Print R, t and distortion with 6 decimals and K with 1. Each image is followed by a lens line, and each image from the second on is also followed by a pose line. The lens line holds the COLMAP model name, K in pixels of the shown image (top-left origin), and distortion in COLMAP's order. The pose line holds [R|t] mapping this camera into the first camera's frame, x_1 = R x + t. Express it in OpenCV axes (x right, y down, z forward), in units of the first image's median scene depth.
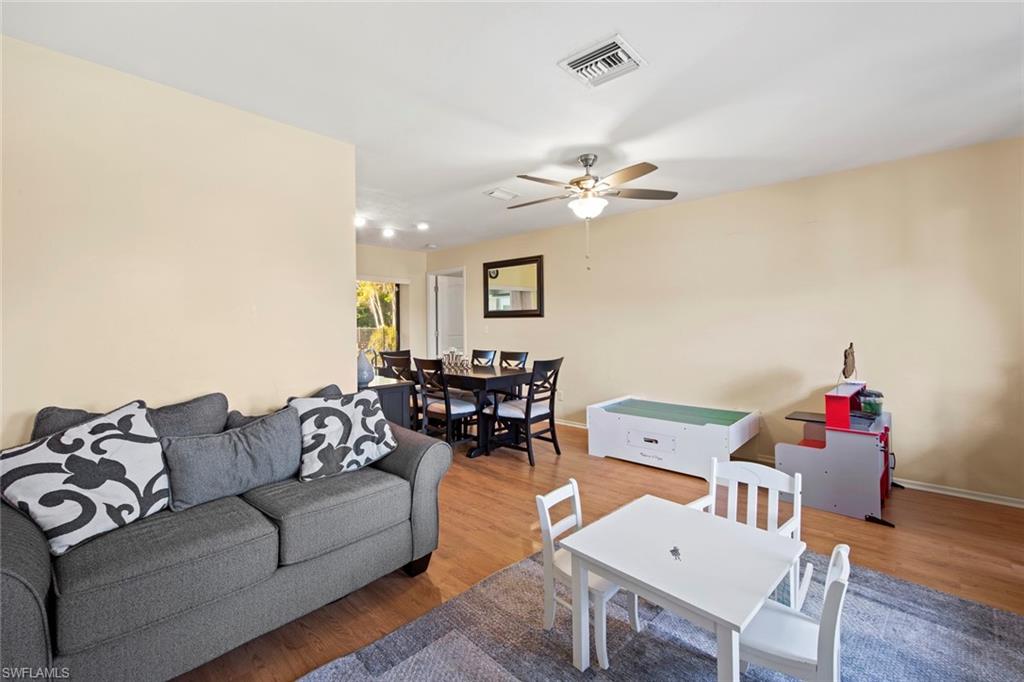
lens RADIAL K [[438.0, 0, 489.6], [0, 438.0, 322.7], [0, 0, 1]] dist [0.008438, -0.003346]
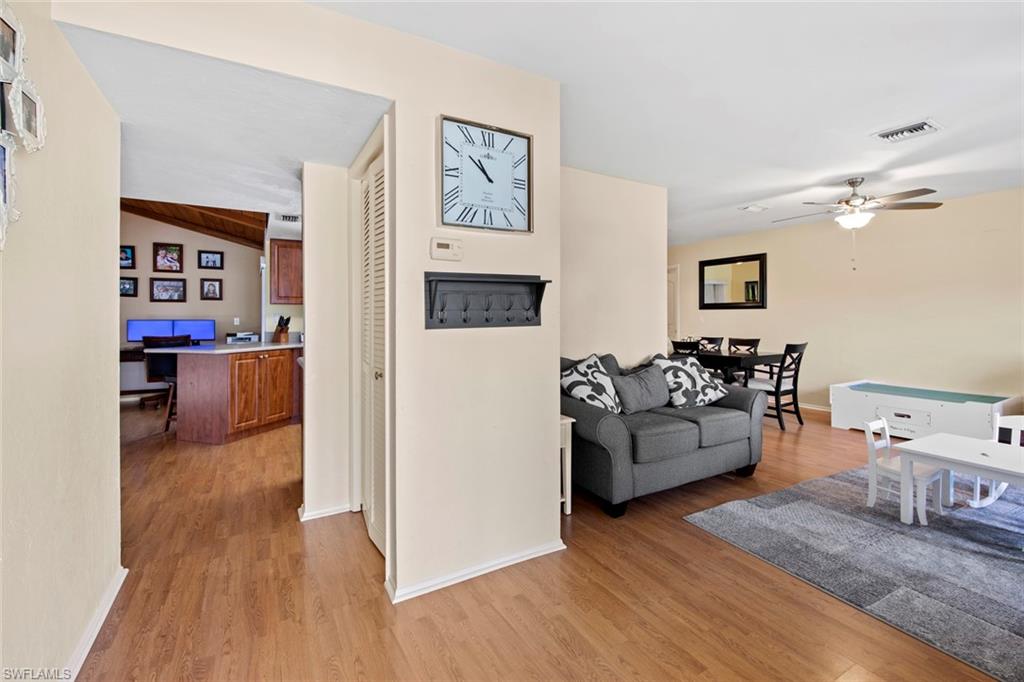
lens RADIAL K [[438.0, 0, 500.3], [0, 438.0, 318.4], [0, 0, 1]] dist [0.008438, -0.003346]
pose [[0.959837, 0.007918, -0.280447, -0.313898], [-0.005572, 0.999943, 0.009161, 0.008235], [0.280504, -0.007230, 0.959826, -0.391242]]
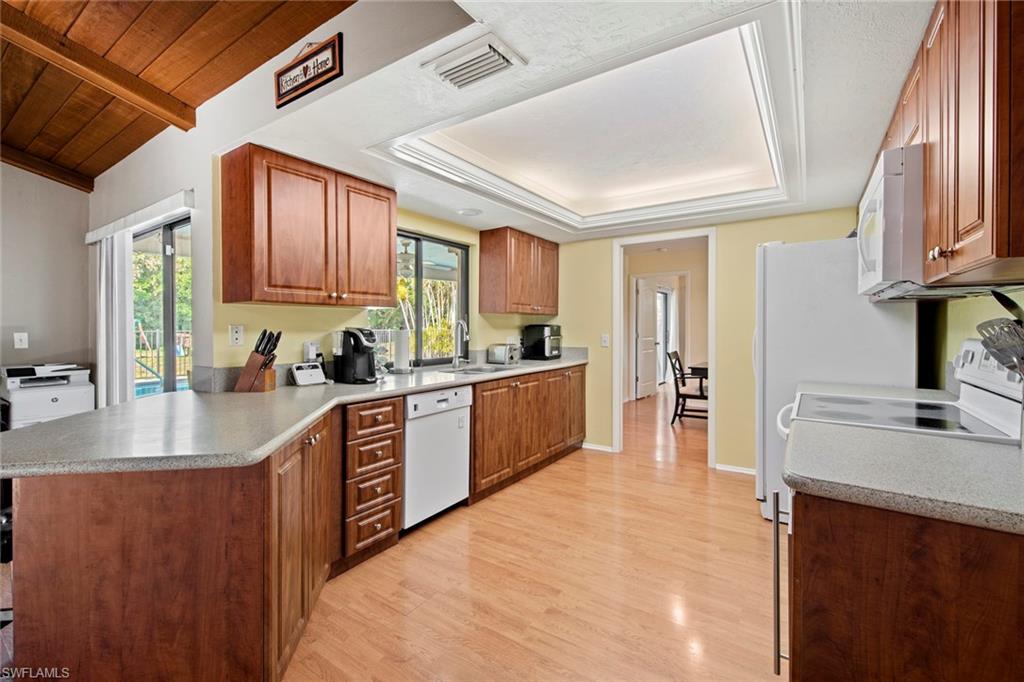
lens RADIAL K [[438.0, 0, 510.1], [0, 438.0, 331.2], [0, 0, 1]] dist [0.008438, -0.003346]
pose [[0.984913, 0.005557, 0.172961, -1.134264], [-0.008131, 0.999866, 0.014178, 0.005708], [-0.172859, -0.015371, 0.984827, 0.090479]]
